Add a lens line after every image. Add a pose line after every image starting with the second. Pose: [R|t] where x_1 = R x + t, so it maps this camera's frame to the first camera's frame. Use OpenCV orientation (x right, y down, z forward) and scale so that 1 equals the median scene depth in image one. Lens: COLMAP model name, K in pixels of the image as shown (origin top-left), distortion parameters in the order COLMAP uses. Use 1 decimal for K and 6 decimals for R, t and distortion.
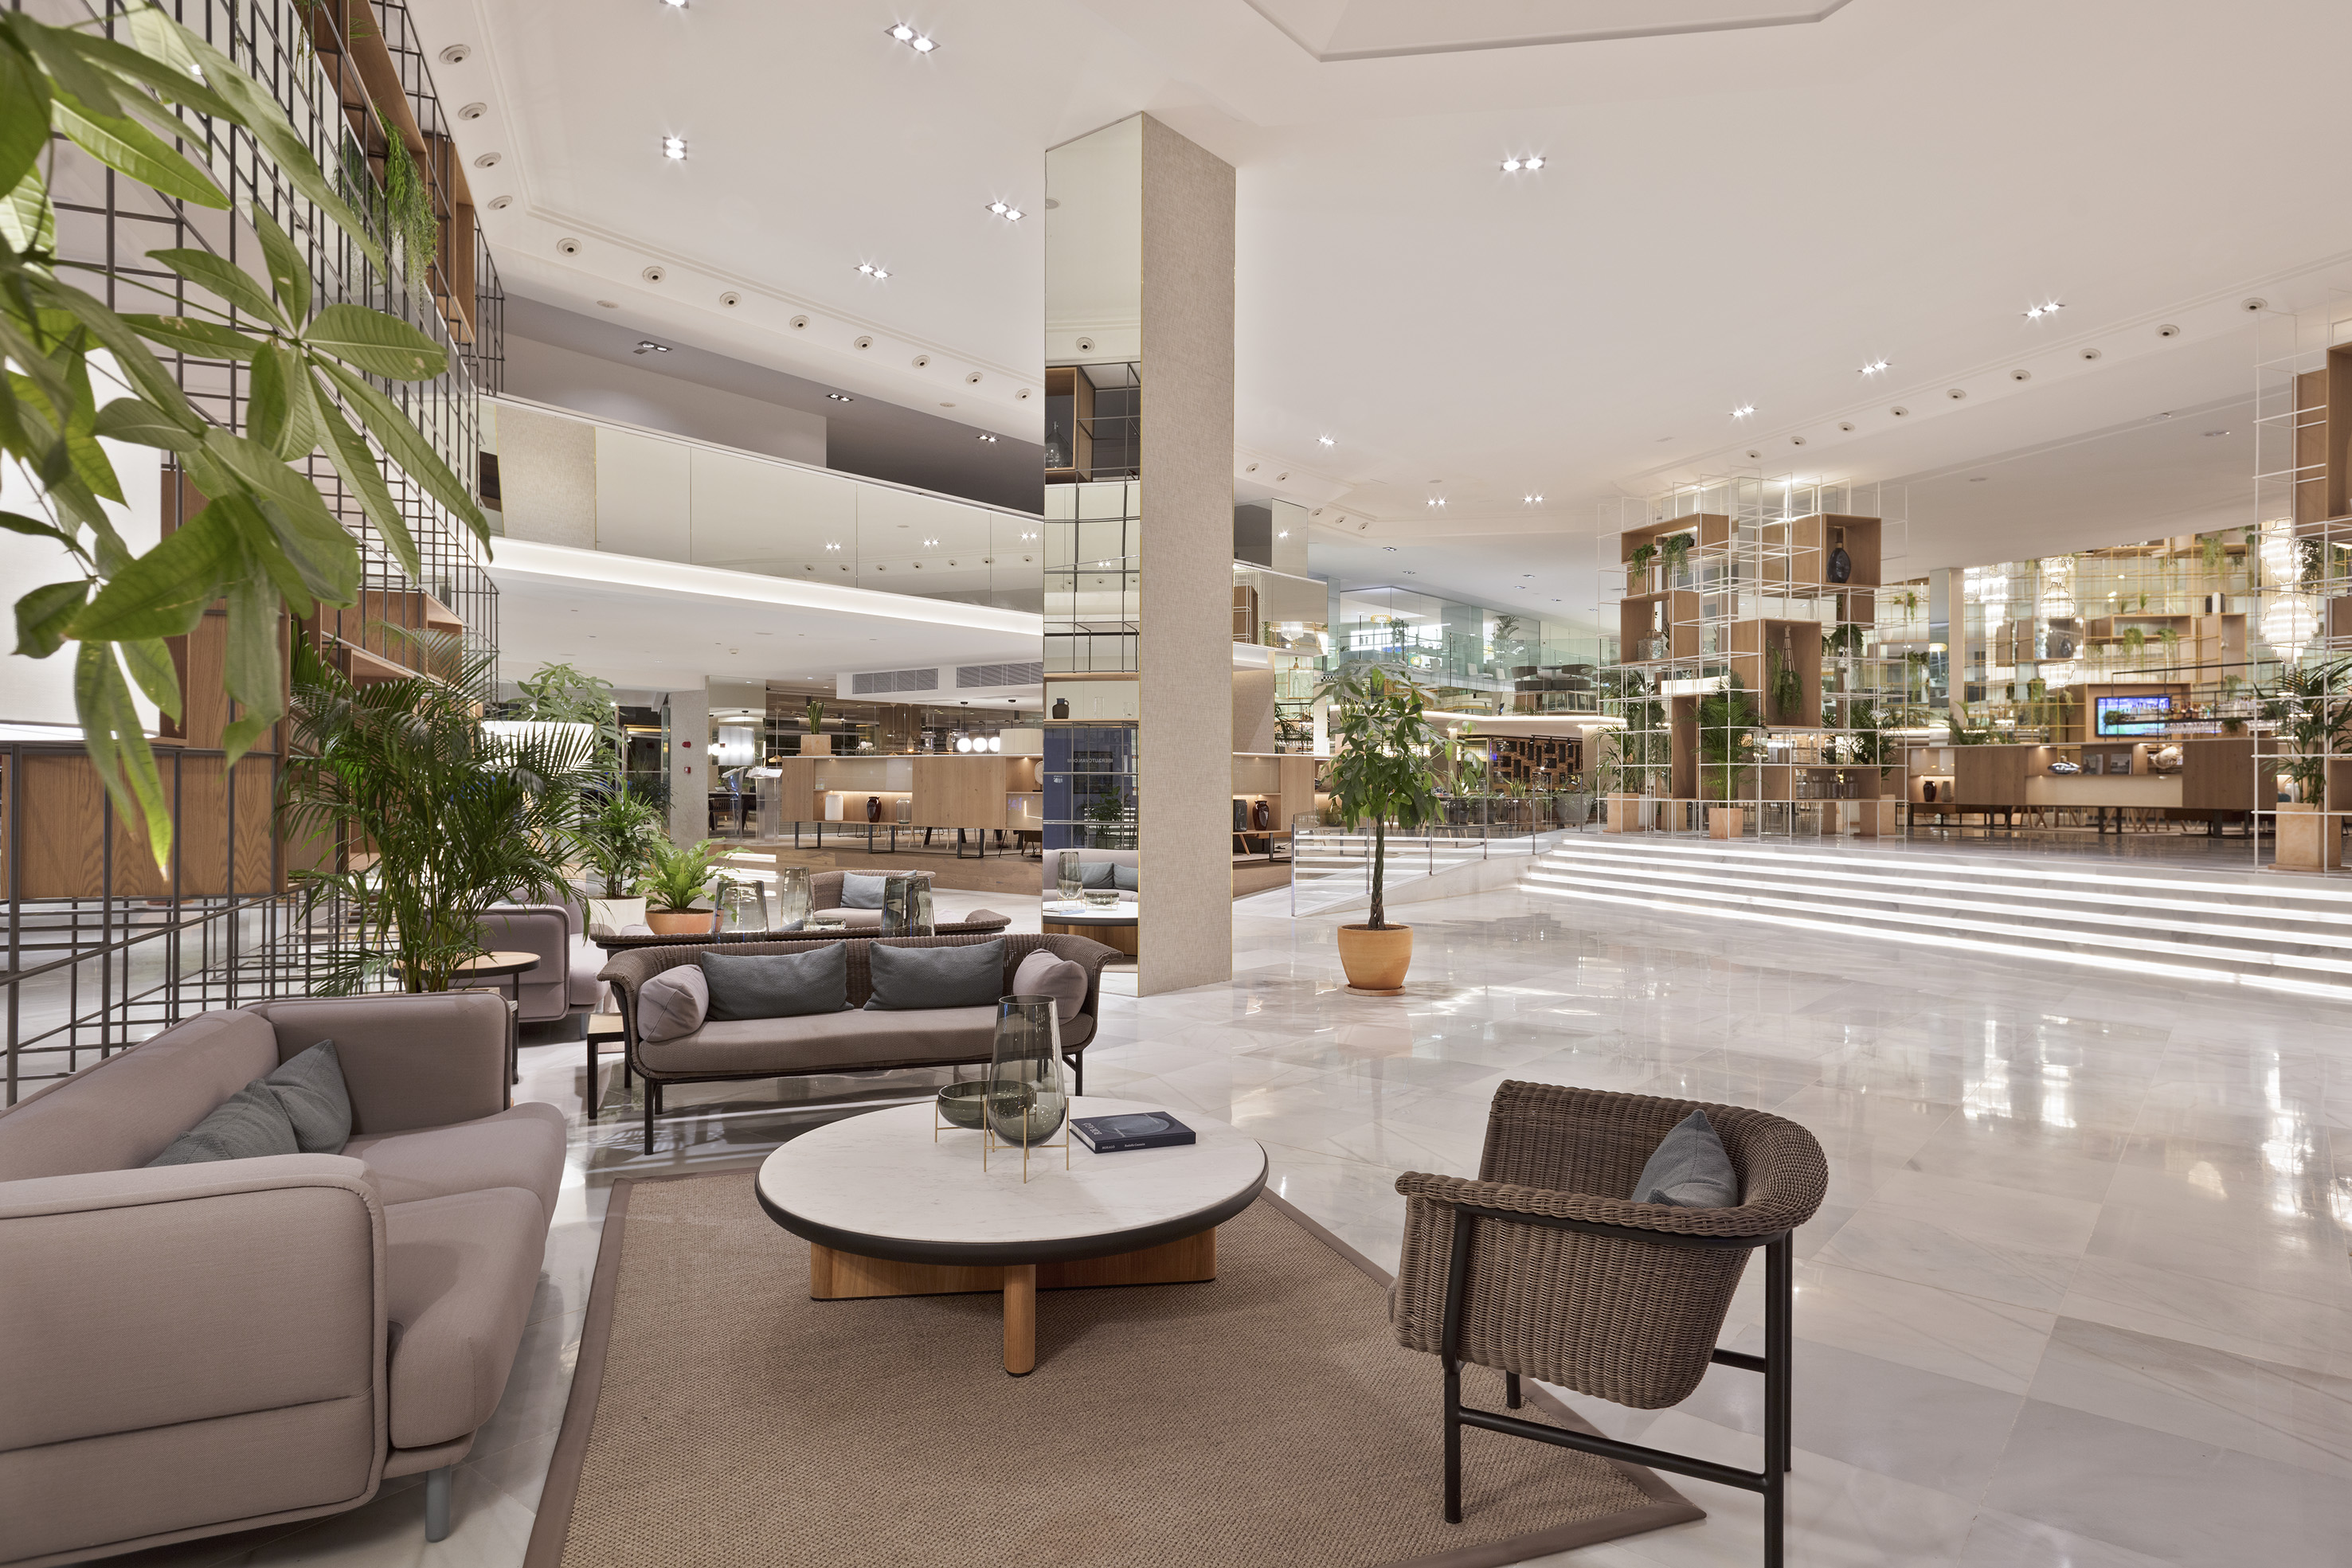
lens RADIAL K [[1310.3, 0, 1176.0], [0, 1310.3, 784.0], [0, 0, 1]] dist [-0.000966, -0.001508]
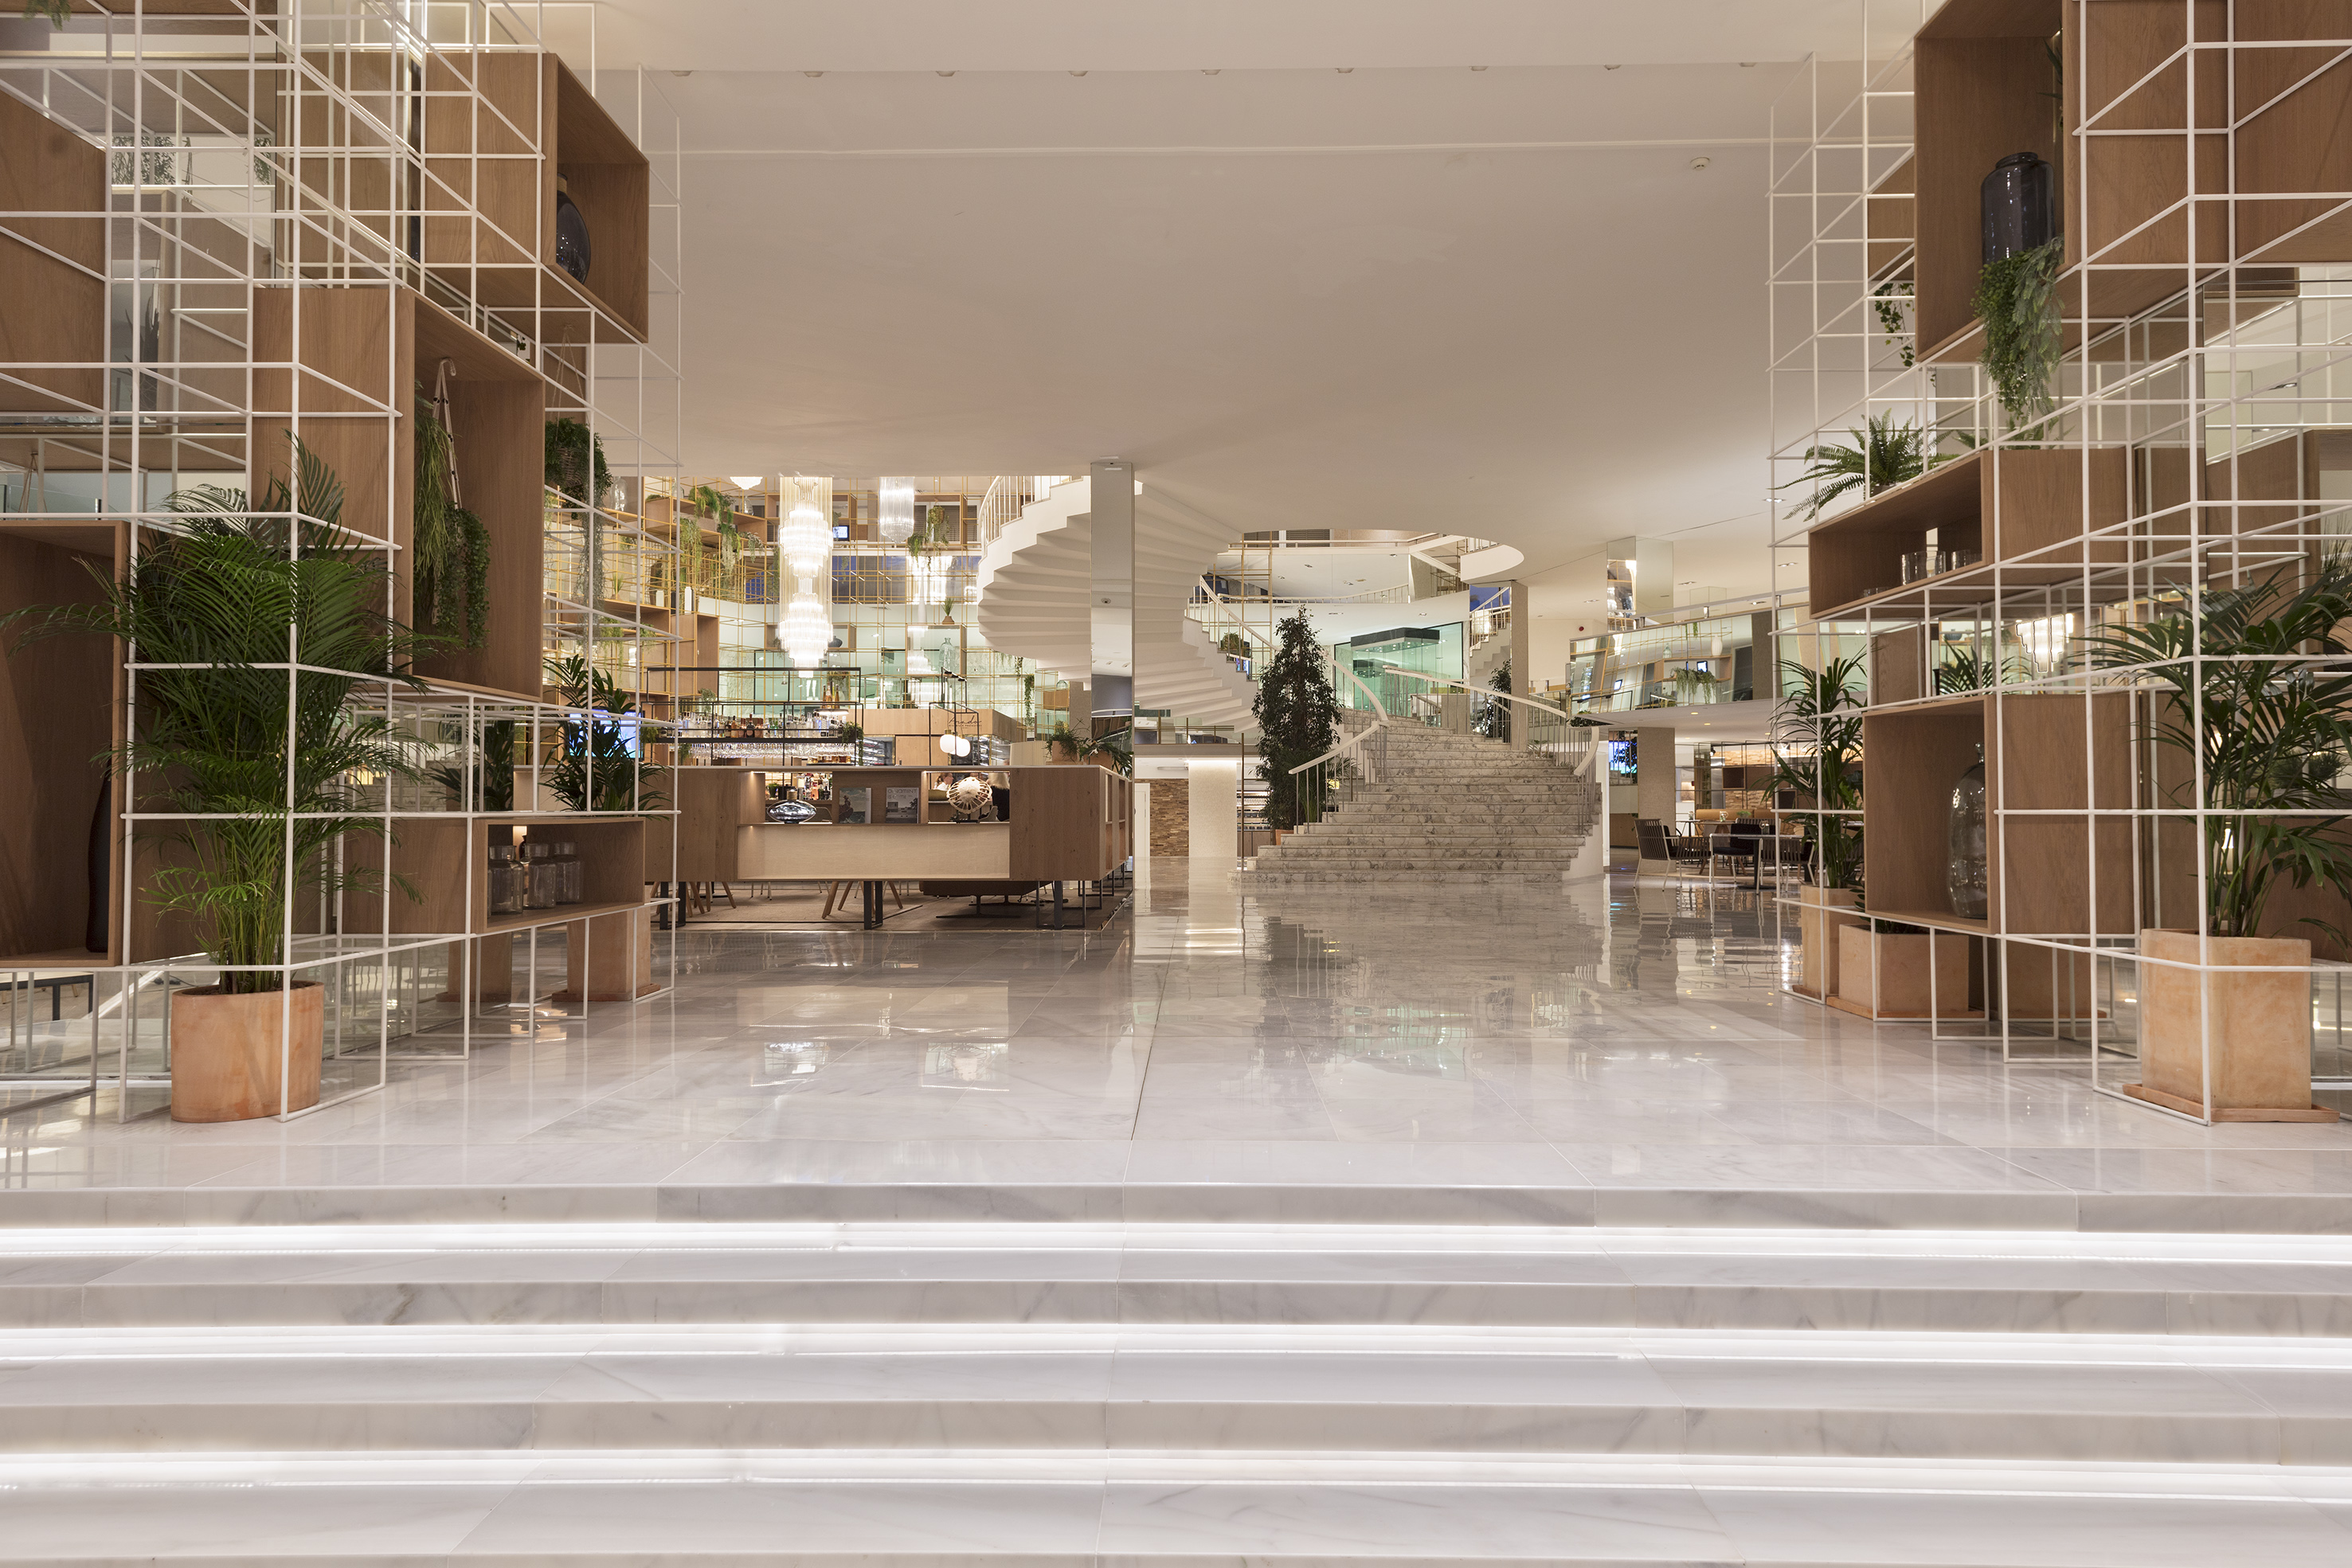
lens RADIAL K [[1310.3, 0, 1176.0], [0, 1310.3, 784.0], [0, 0, 1]] dist [-0.000966, -0.001508]
pose [[0.361466, 0.013351, 0.932290, 0.227924], [0.002809, 0.999877, -0.015408, -0.015472], [-0.932381, 0.008188, 0.361384, 0.687381]]
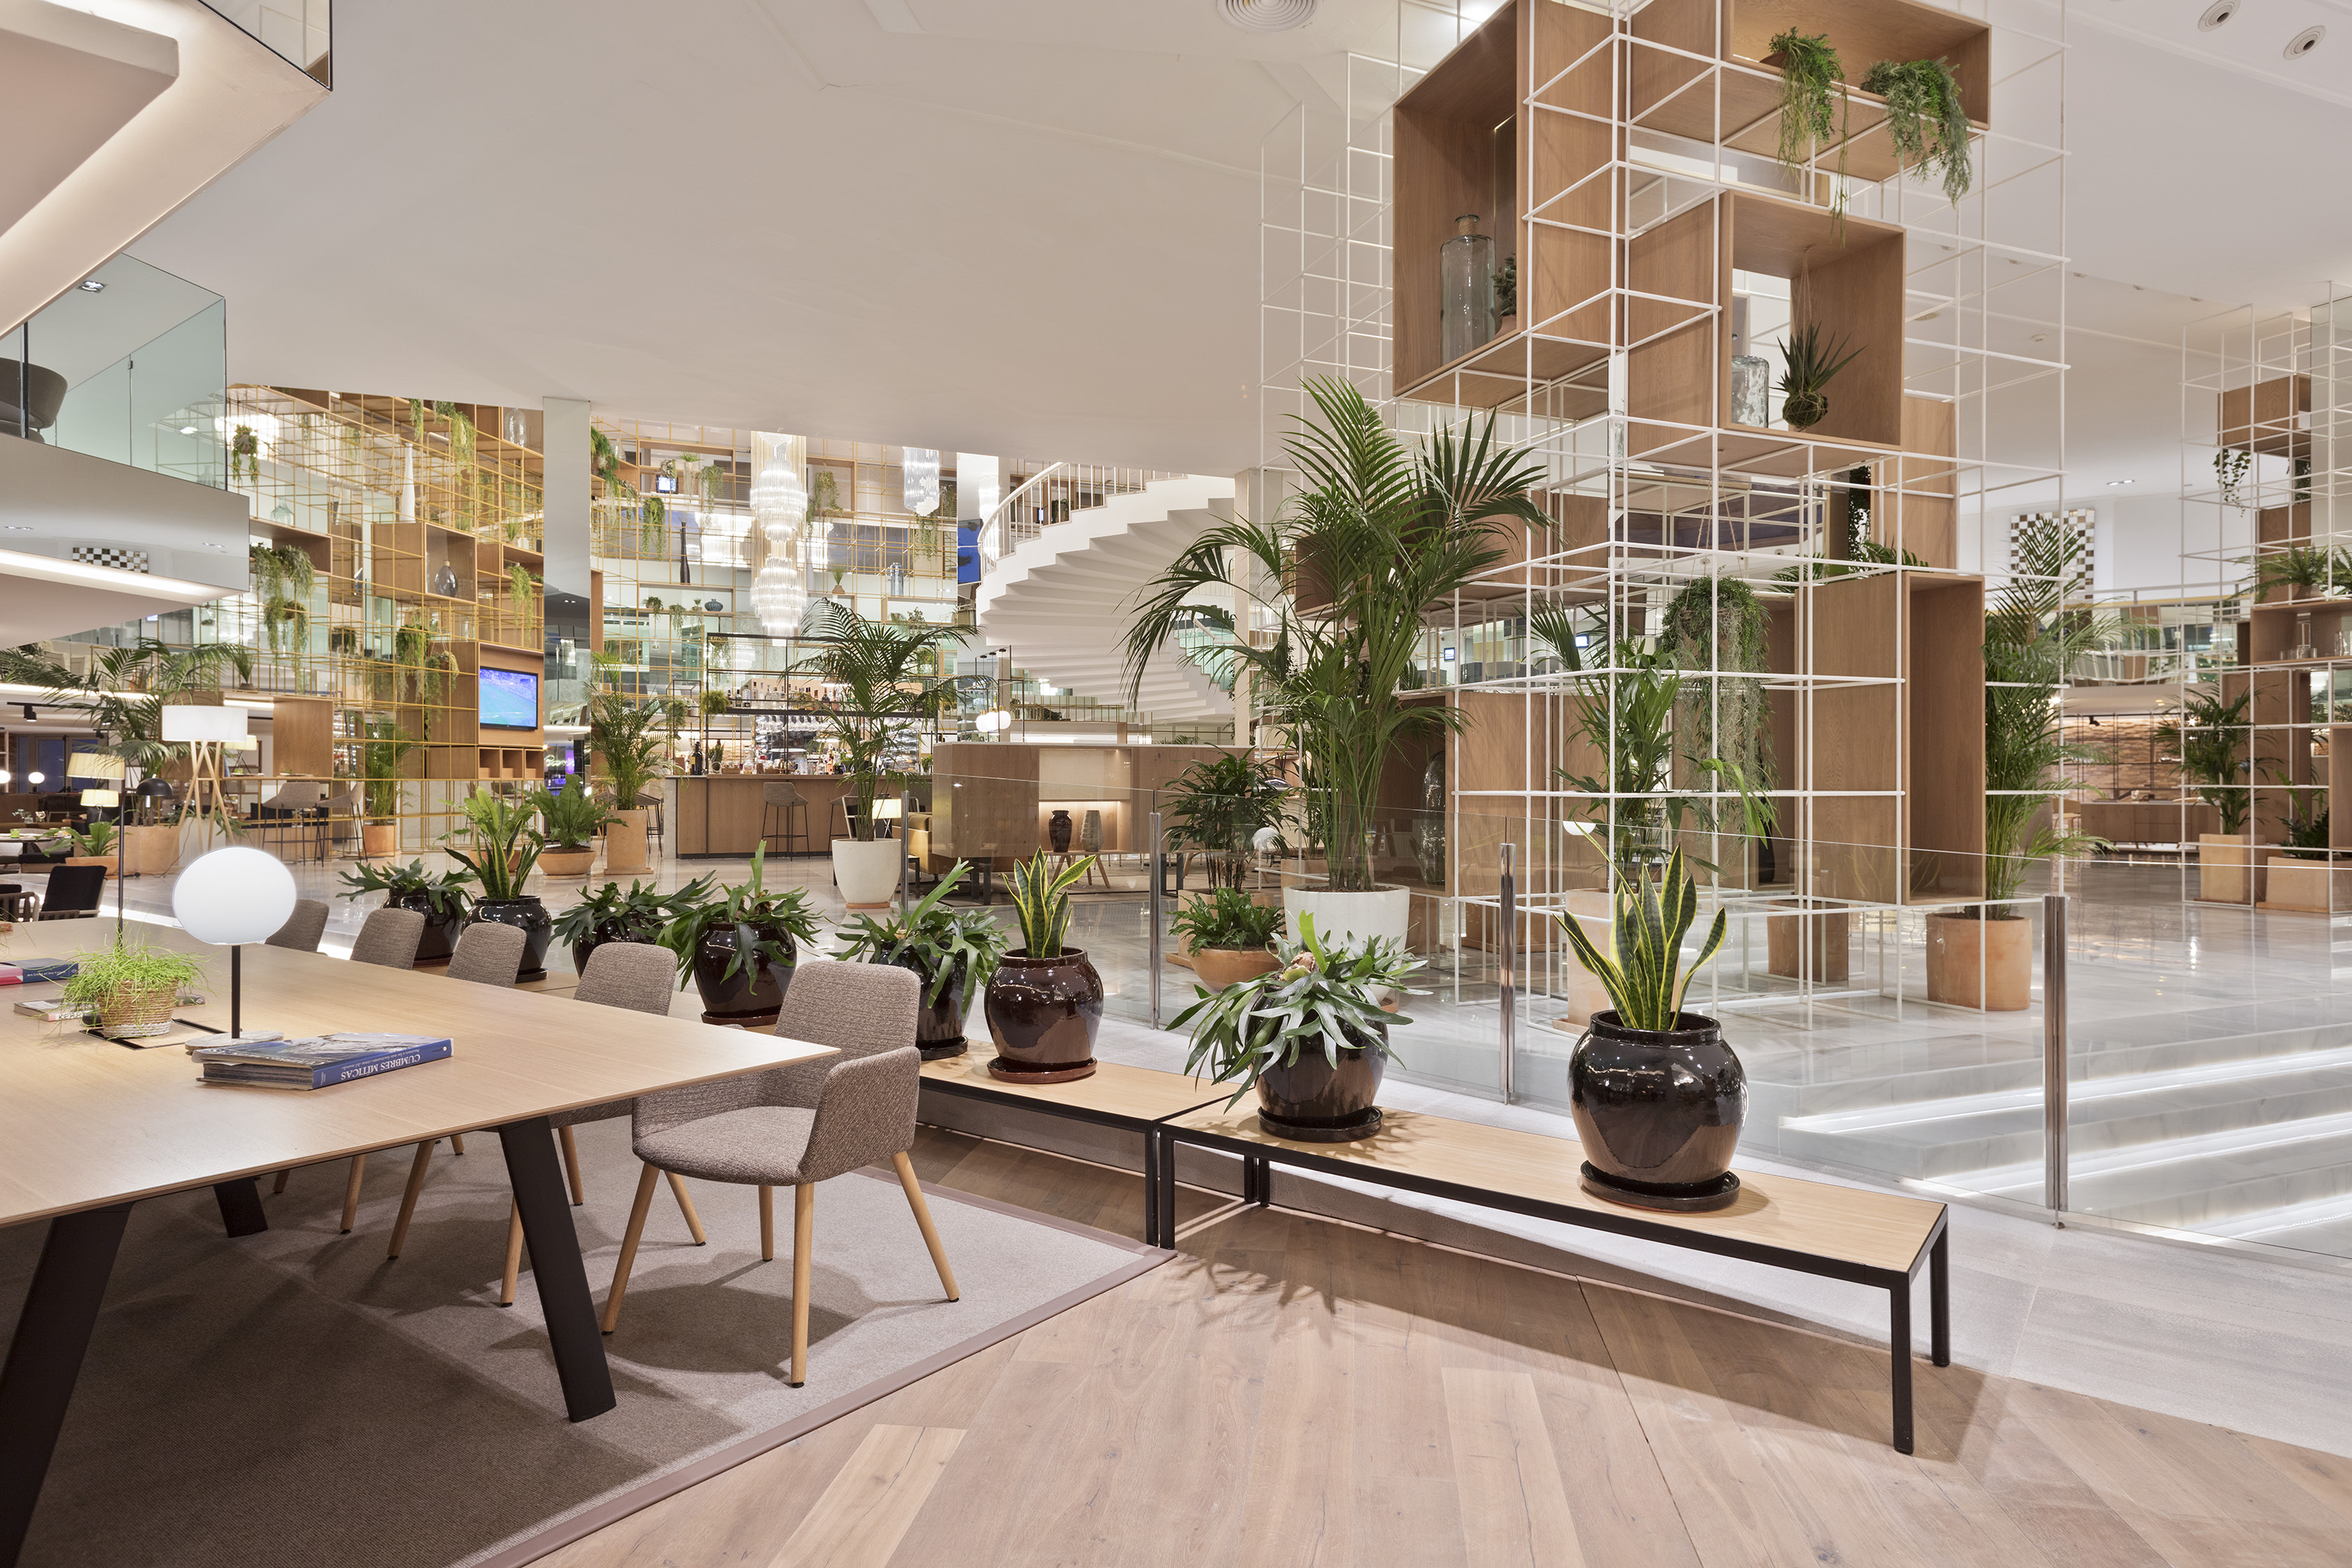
lens RADIAL K [[1310.3, 0, 1176.0], [0, 1310.3, 784.0], [0, 0, 1]] dist [-0.000966, -0.001508]
pose [[-0.000578, -0.000902, 0.999999, 0.064044], [-0.006787, 0.999977, 0.000898, -0.015735], [-0.999977, -0.006787, -0.000584, 1.124204]]
